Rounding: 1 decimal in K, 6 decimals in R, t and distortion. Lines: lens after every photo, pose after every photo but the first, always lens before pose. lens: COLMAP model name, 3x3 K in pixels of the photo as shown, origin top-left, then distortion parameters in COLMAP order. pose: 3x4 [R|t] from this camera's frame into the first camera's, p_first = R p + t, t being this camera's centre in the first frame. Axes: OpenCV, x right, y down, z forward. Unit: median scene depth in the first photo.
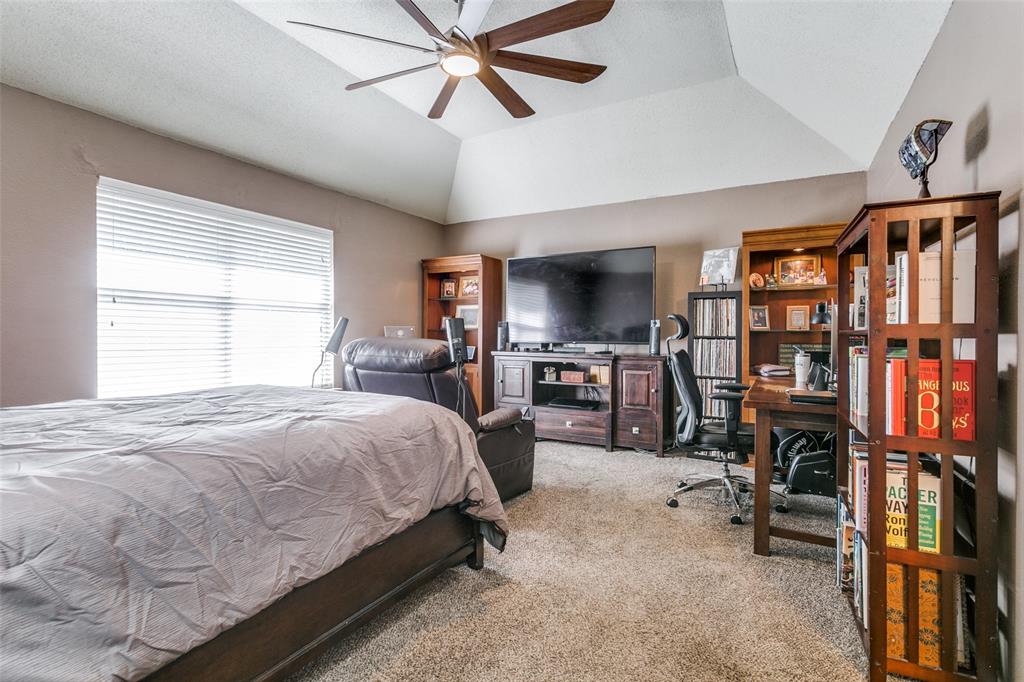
lens RADIAL K [[486.8, 0, 513.5], [0, 486.8, 337.1], [0, 0, 1]] dist [0.005037, 0.002215]
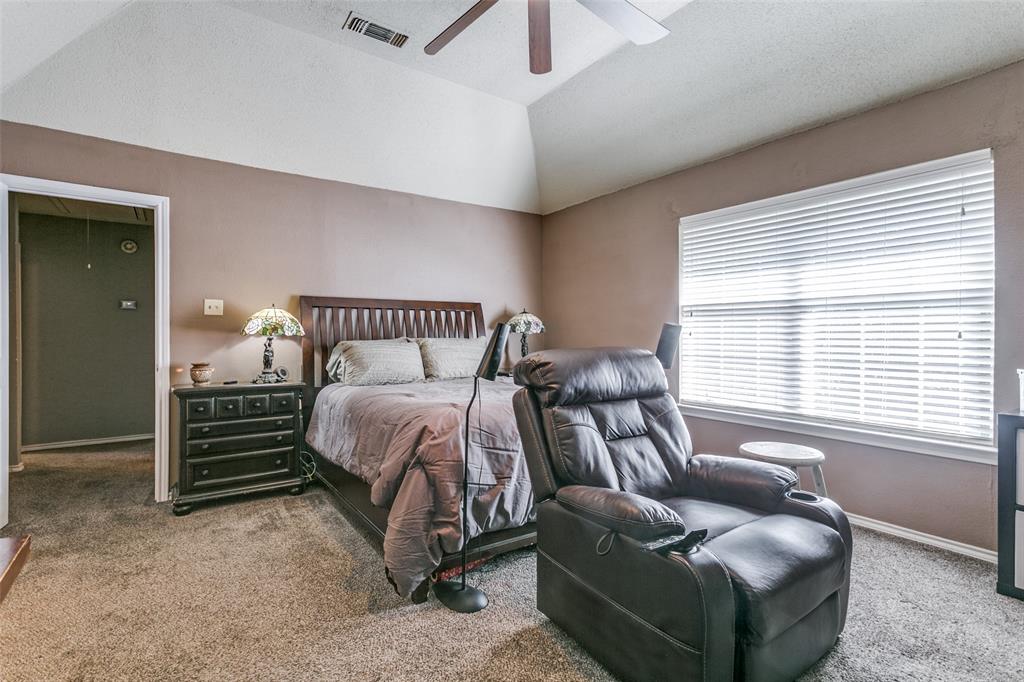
lens RADIAL K [[486.8, 0, 511.2], [0, 486.8, 340.5], [0, 0, 1]] dist [0.005037, 0.002215]
pose [[-0.431097, 0.004594, -0.902294, 0.401401], [-0.007839, 0.999930, 0.008836, -0.015397], [0.902271, 0.010882, -0.431031, 0.946143]]
